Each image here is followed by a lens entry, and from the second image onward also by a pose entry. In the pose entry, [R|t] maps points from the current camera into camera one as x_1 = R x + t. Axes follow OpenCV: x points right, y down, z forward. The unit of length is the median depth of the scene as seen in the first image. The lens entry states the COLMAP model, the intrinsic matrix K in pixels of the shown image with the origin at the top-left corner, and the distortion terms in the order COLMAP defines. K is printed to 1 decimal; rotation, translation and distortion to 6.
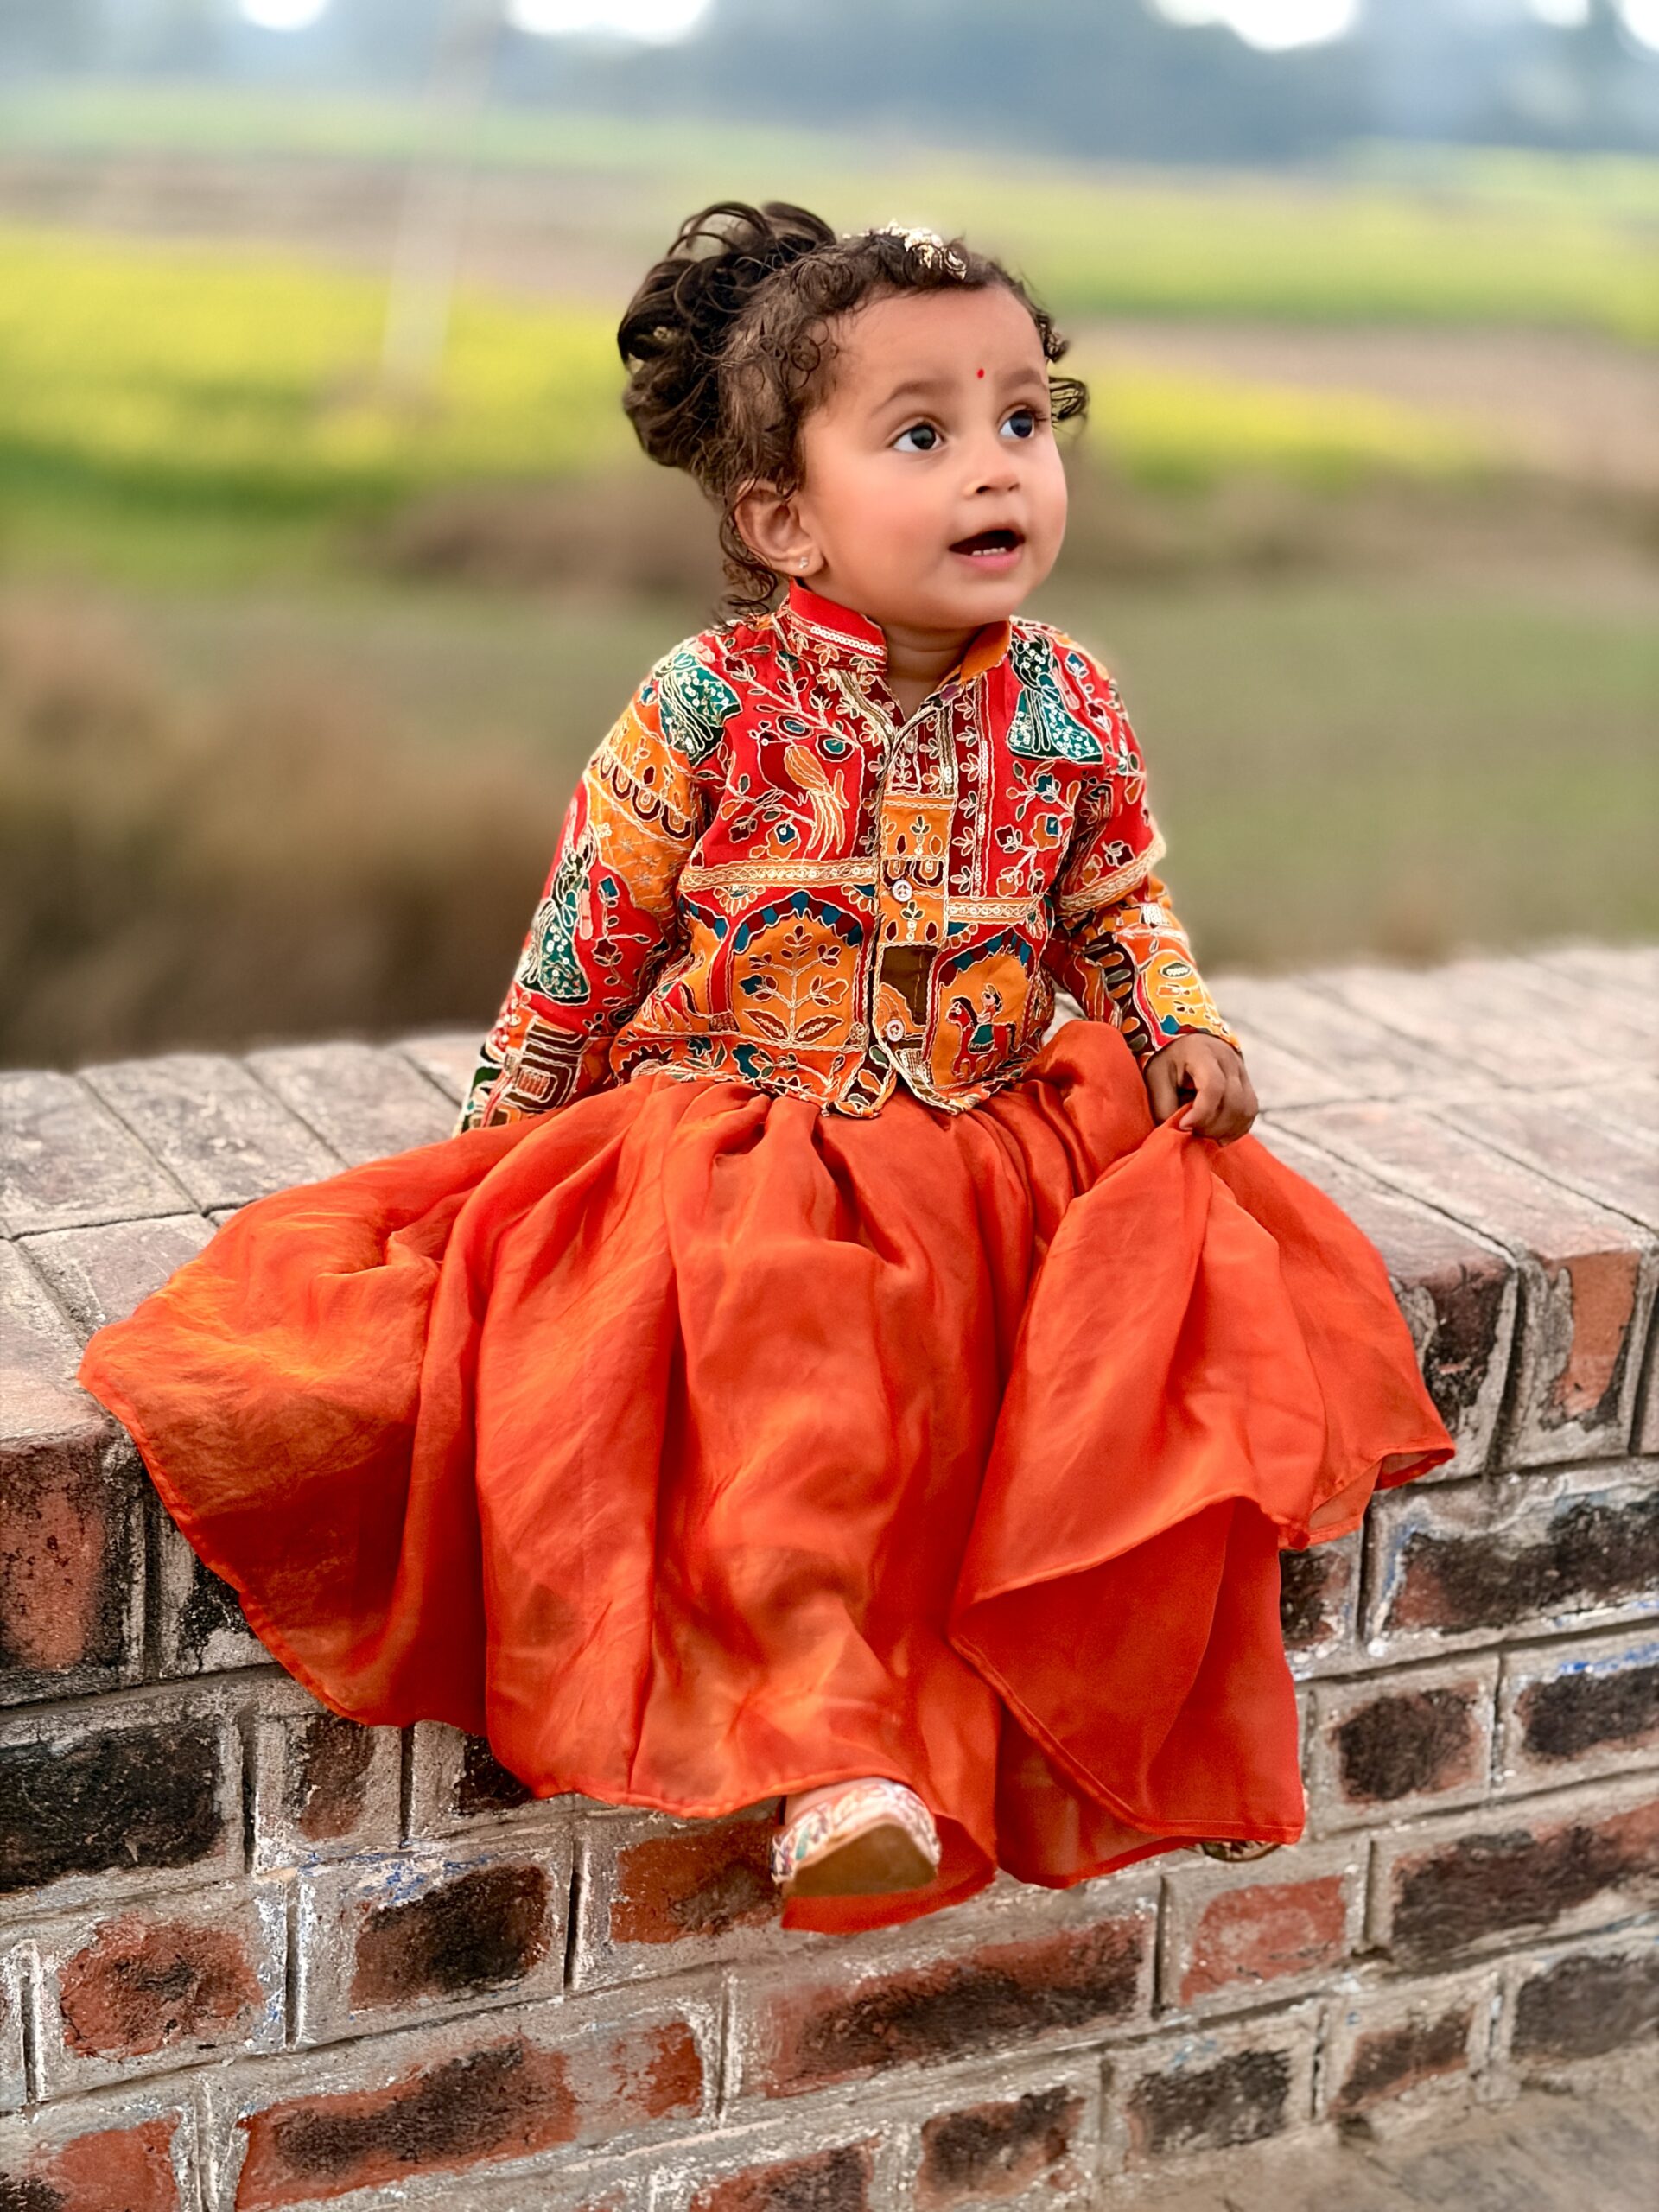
lens RADIAL K [[3400.6, 0, 822.0], [0, 3400.6, 1101.3], [0, 0, 1]] dist [-0.490253, 0.000000]
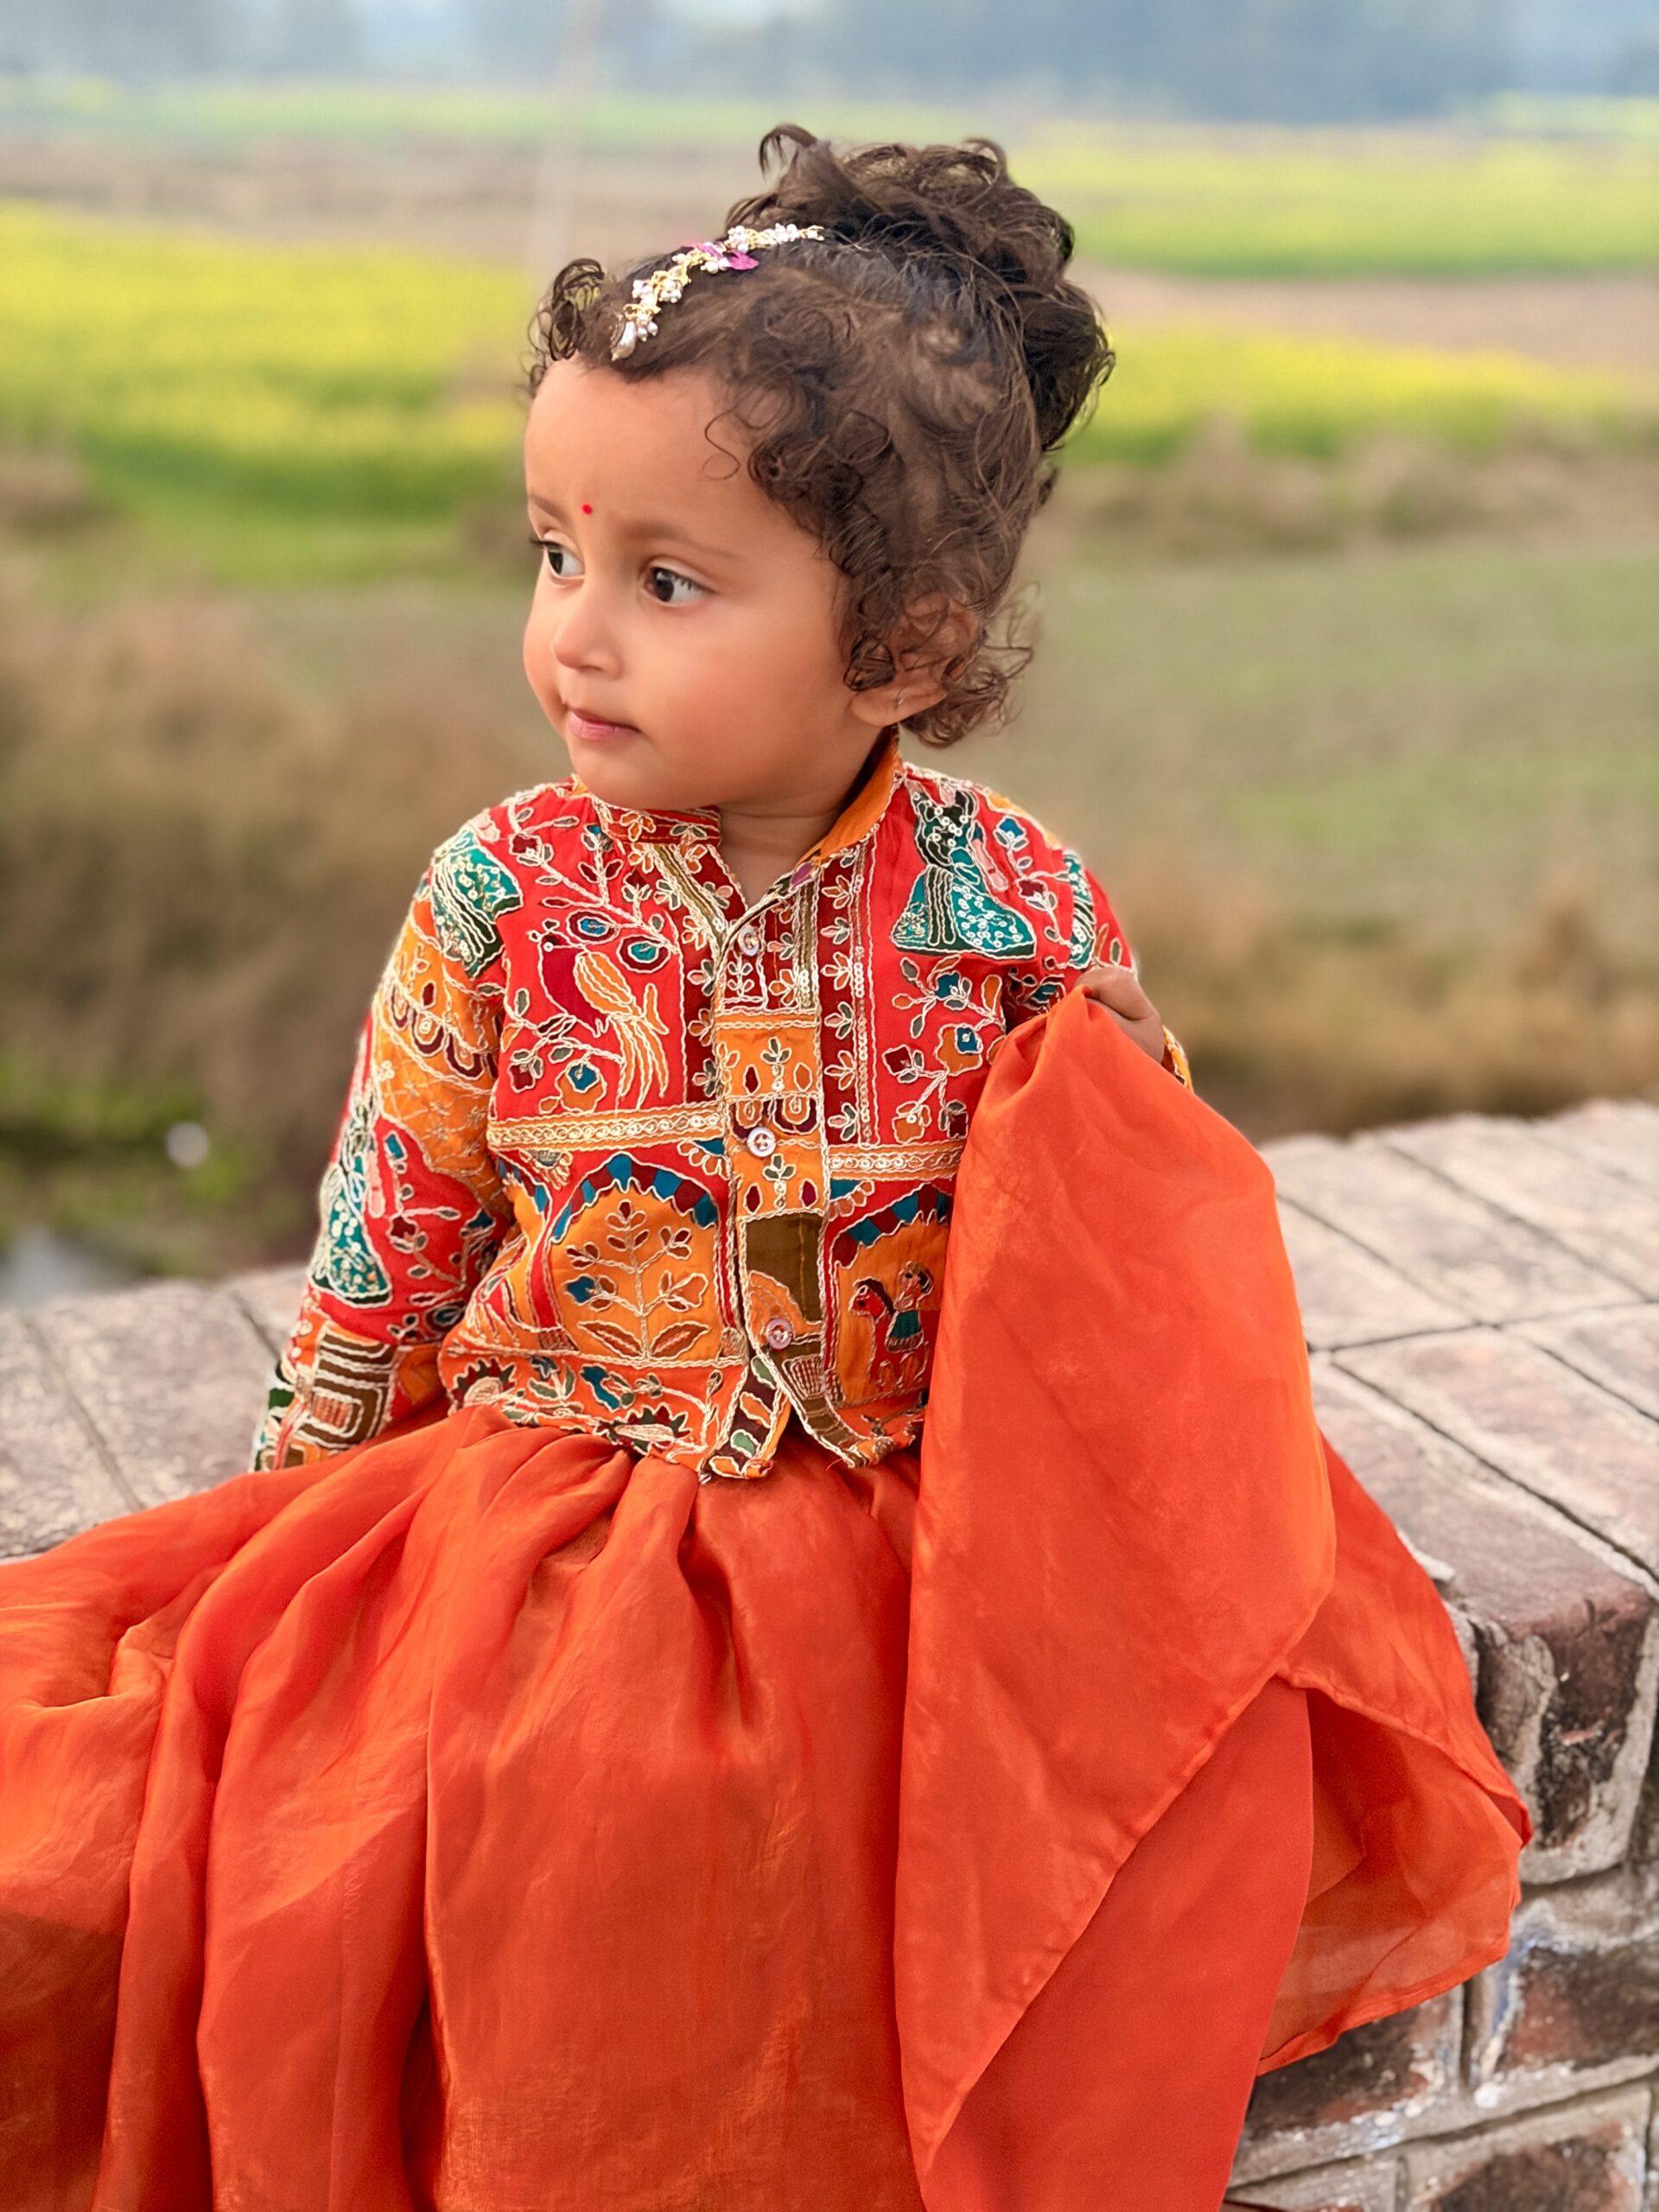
lens RADIAL K [[3400.6, 0, 857.0], [0, 3400.6, 1031.7], [0, 0, 1]] dist [-0.490253, 0.000000]
pose [[0.998138, -0.053748, -0.028849, 0.059339], [0.051685, 0.996343, -0.068033, -0.033835], [0.032400, 0.066415, 0.997266, 0.272552]]
